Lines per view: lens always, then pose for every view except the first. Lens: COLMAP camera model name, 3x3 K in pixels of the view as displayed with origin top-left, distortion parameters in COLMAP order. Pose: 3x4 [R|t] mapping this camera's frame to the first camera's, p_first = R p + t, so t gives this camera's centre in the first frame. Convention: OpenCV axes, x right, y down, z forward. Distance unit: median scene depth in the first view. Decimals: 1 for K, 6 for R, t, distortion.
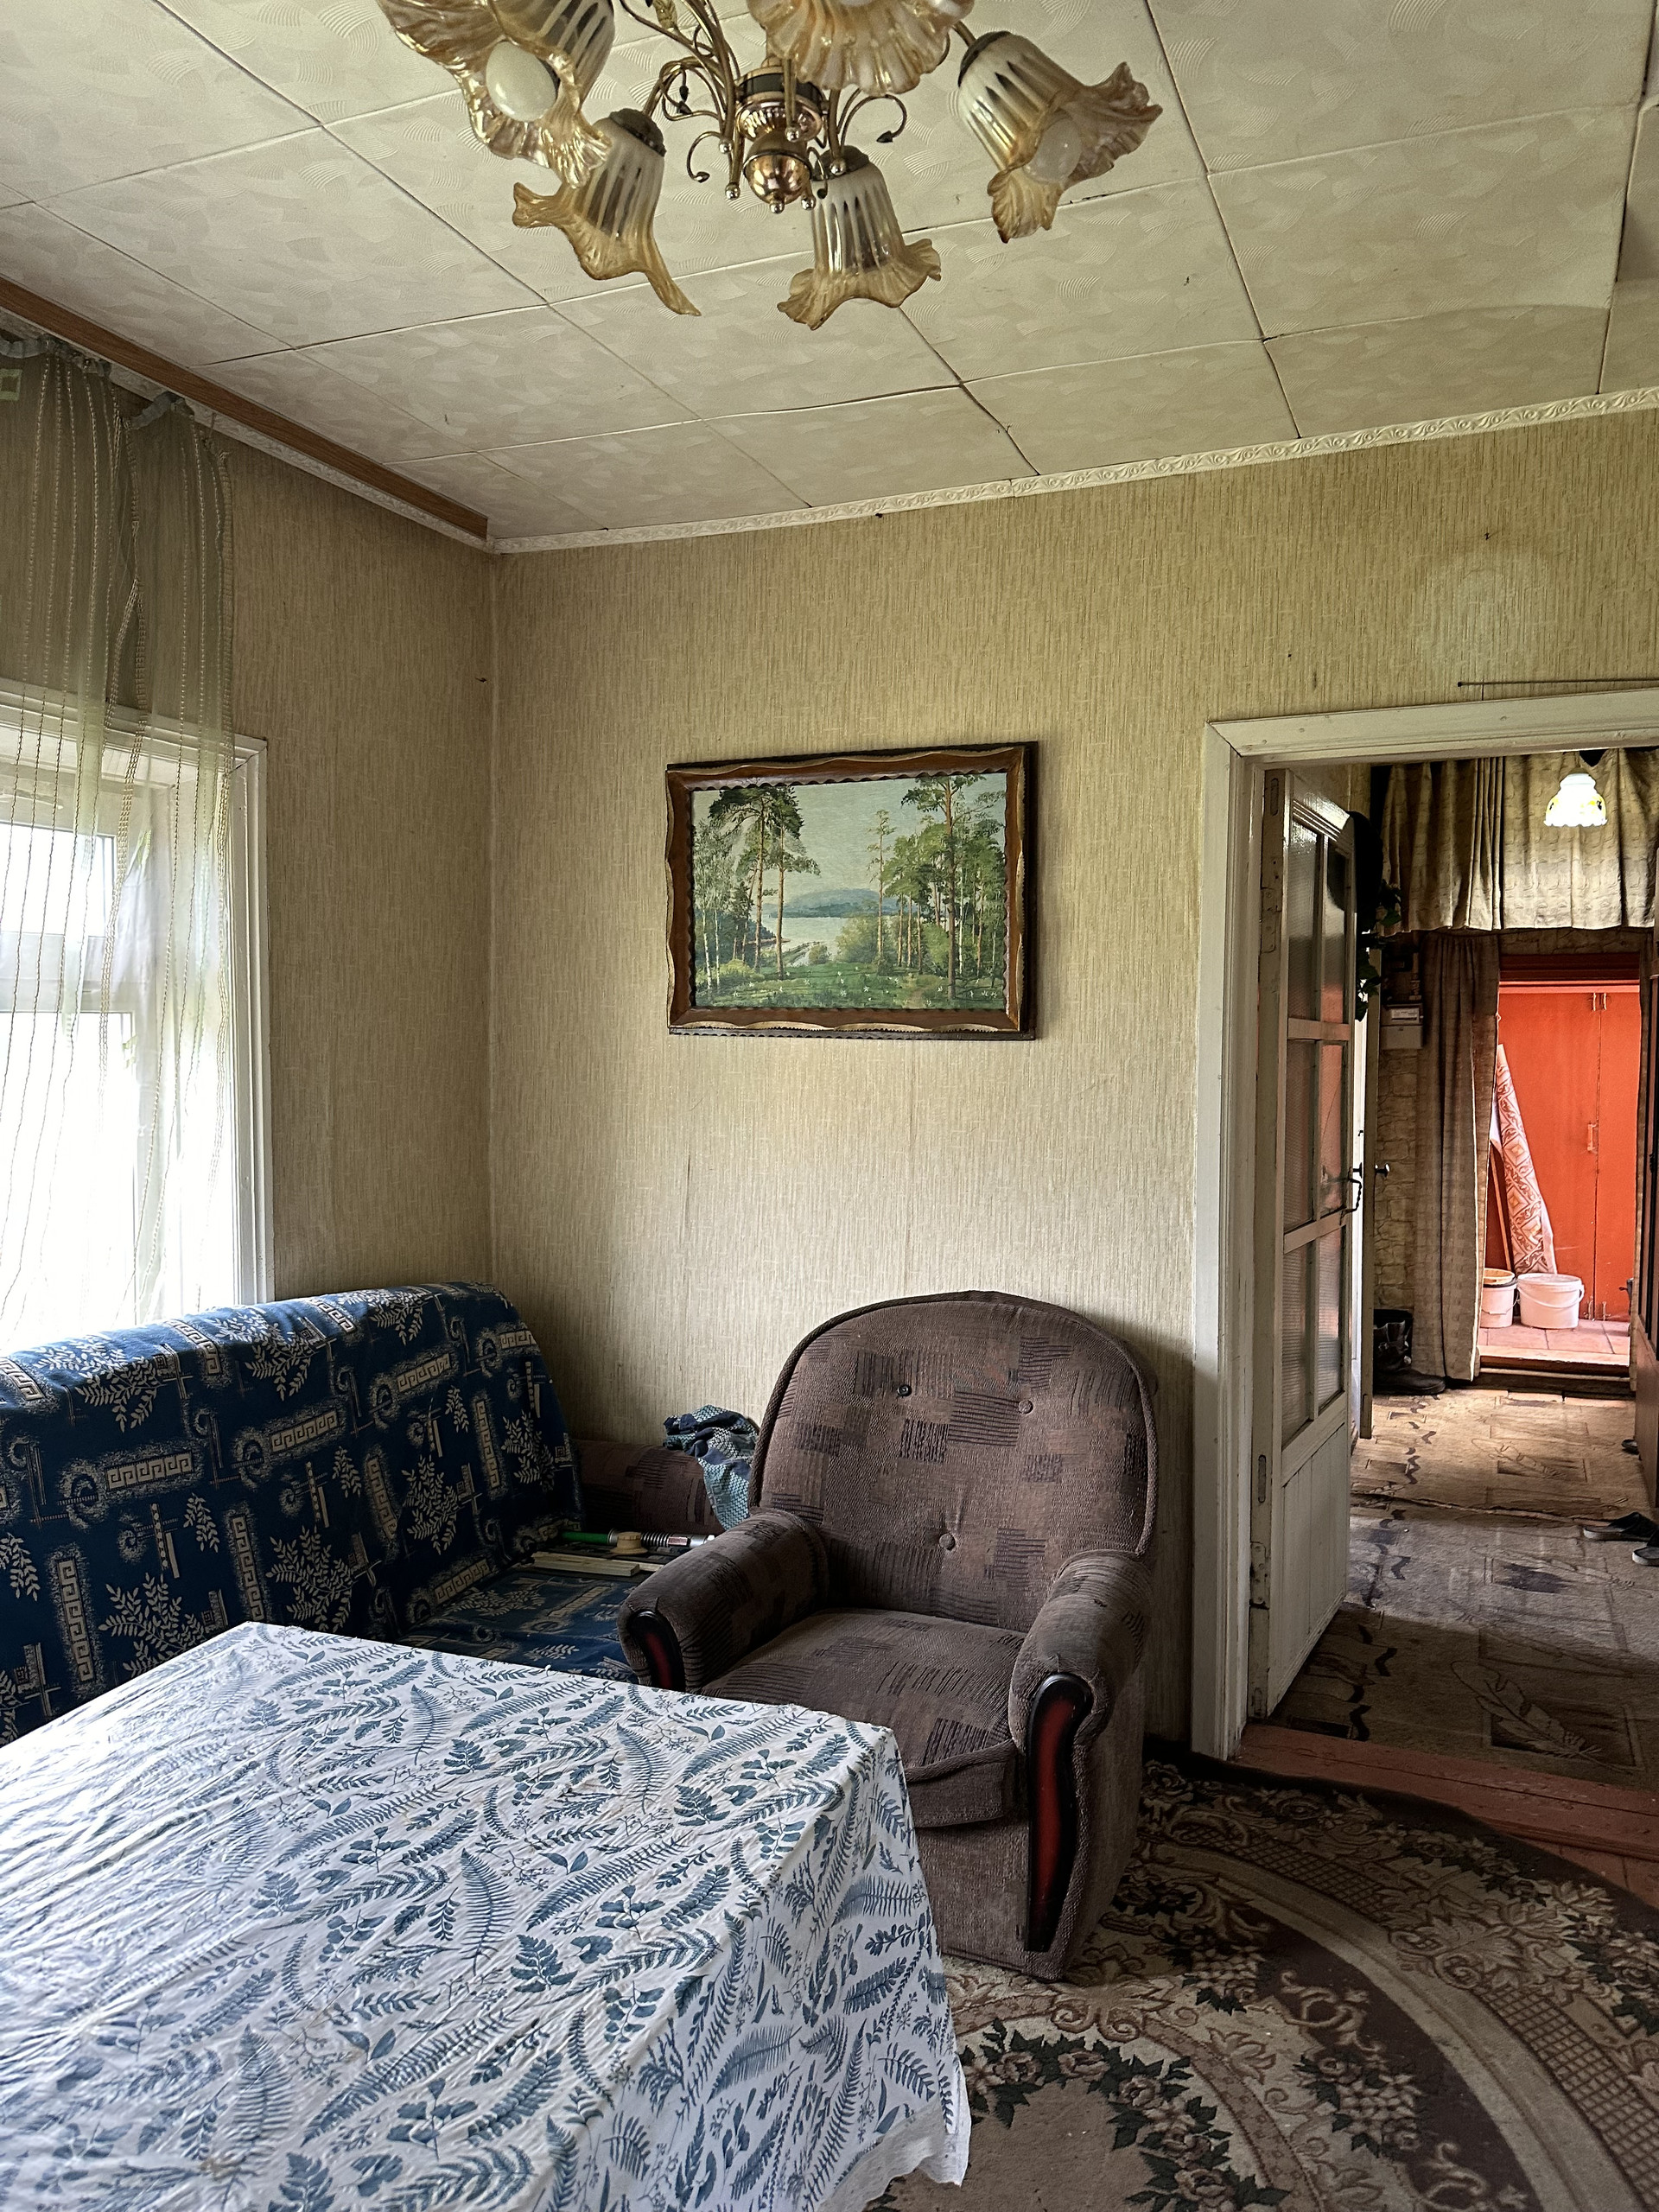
lens RADIAL K [[1601.8, 0, 829.5], [0, 1601.8, 1106.0], [0, 0, 1]] dist [0.074889, -0.083724]
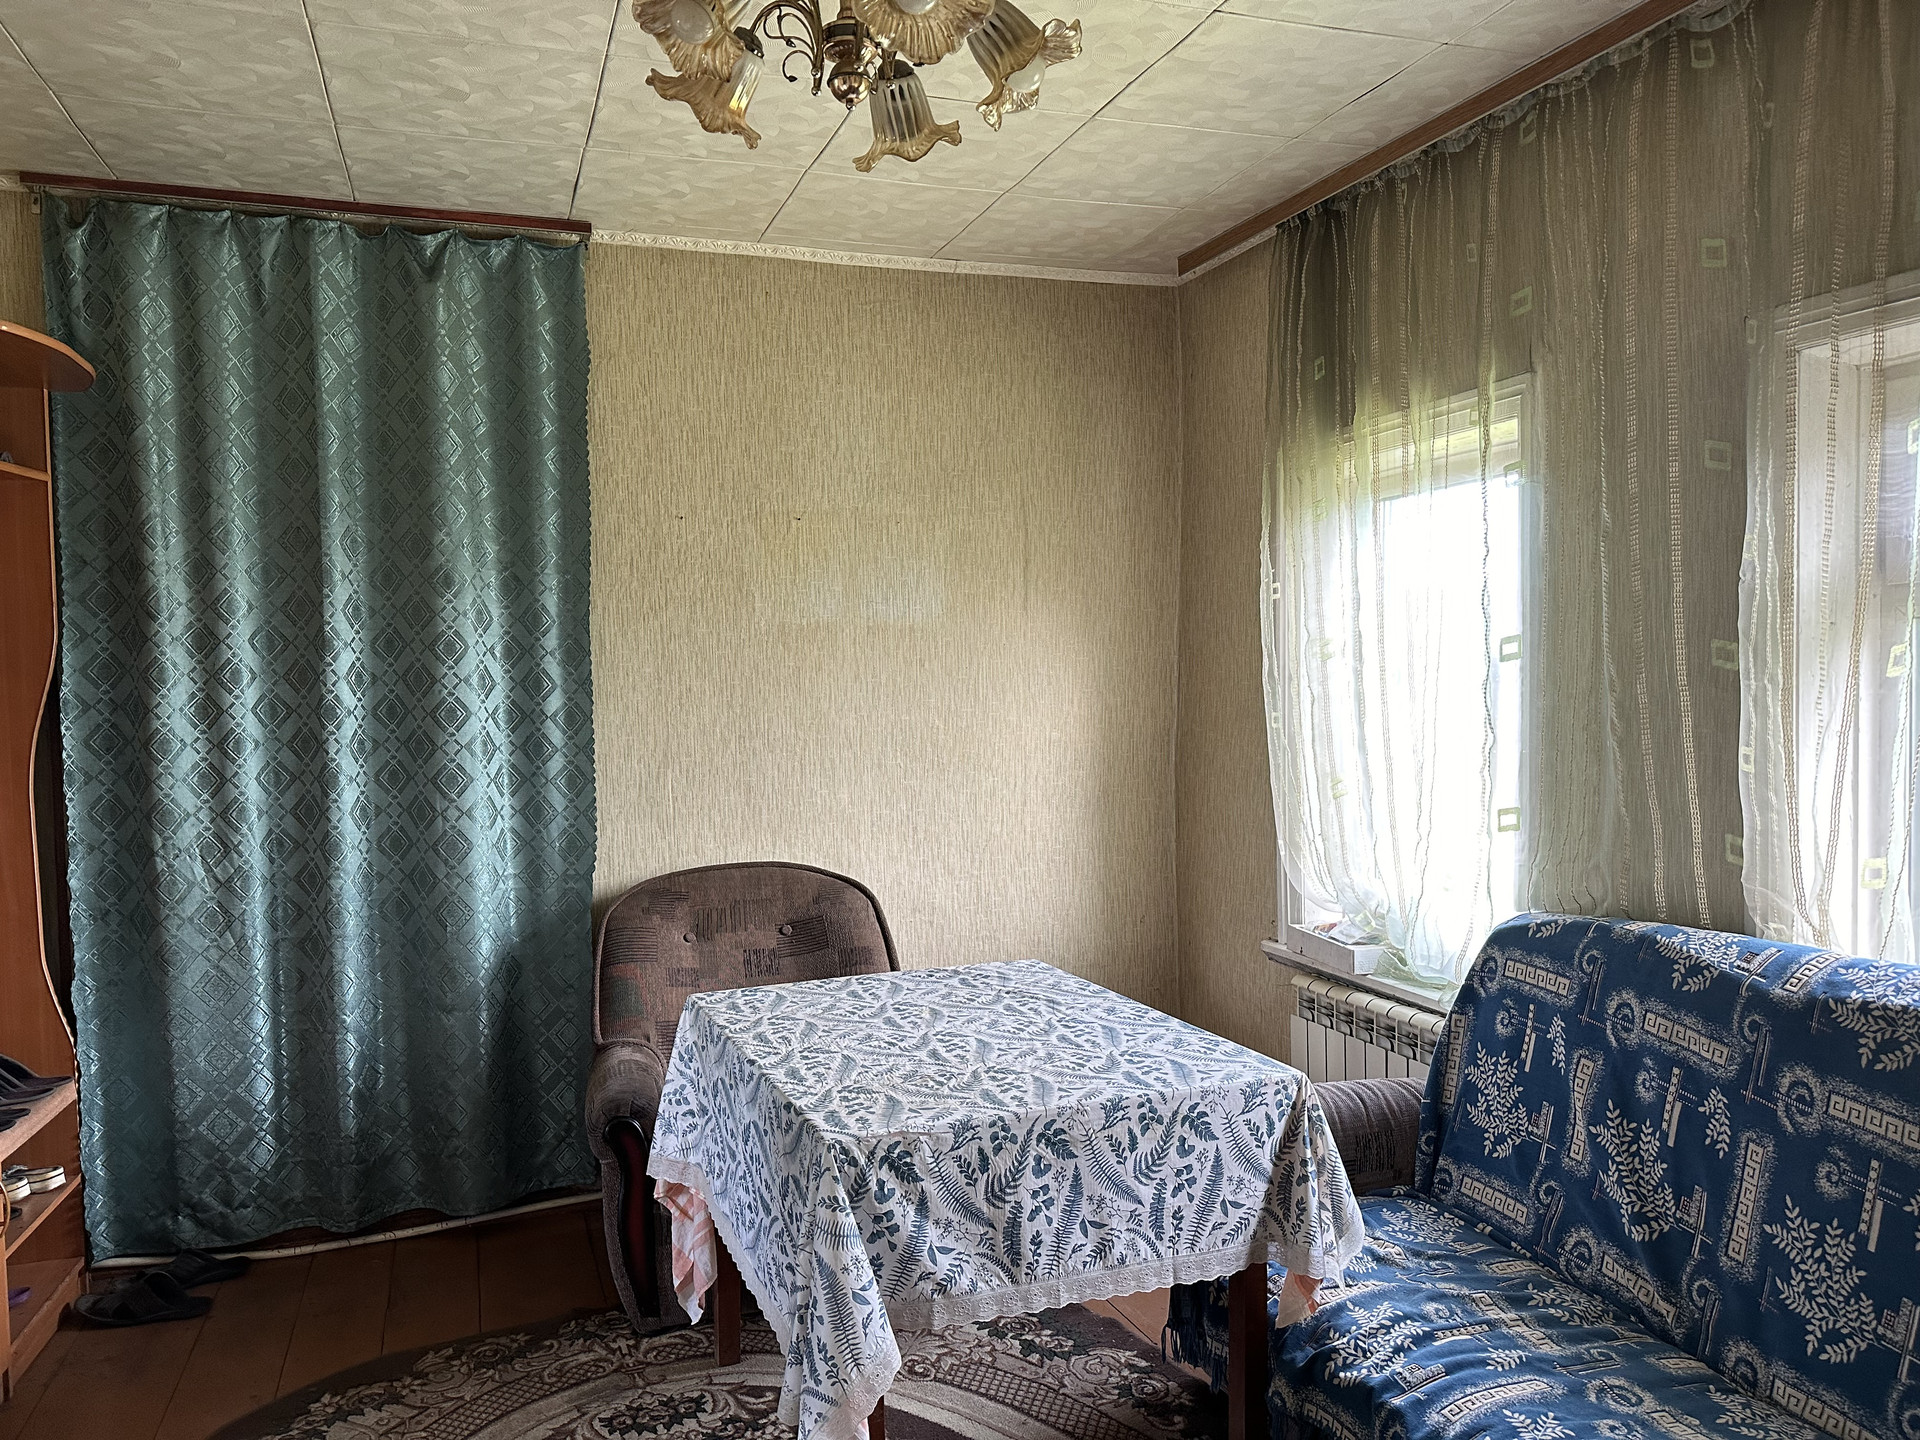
lens RADIAL K [[1390.3, 0, 960.0], [0, 1390.3, 720.0], [0, 0, 1]] dist [0.074889, -0.083724]
pose [[-0.735566, 0.031921, -0.676701, 0.823963], [-0.022482, 0.997189, 0.071477, -0.071498], [0.677080, 0.067790, -0.732781, 2.108472]]
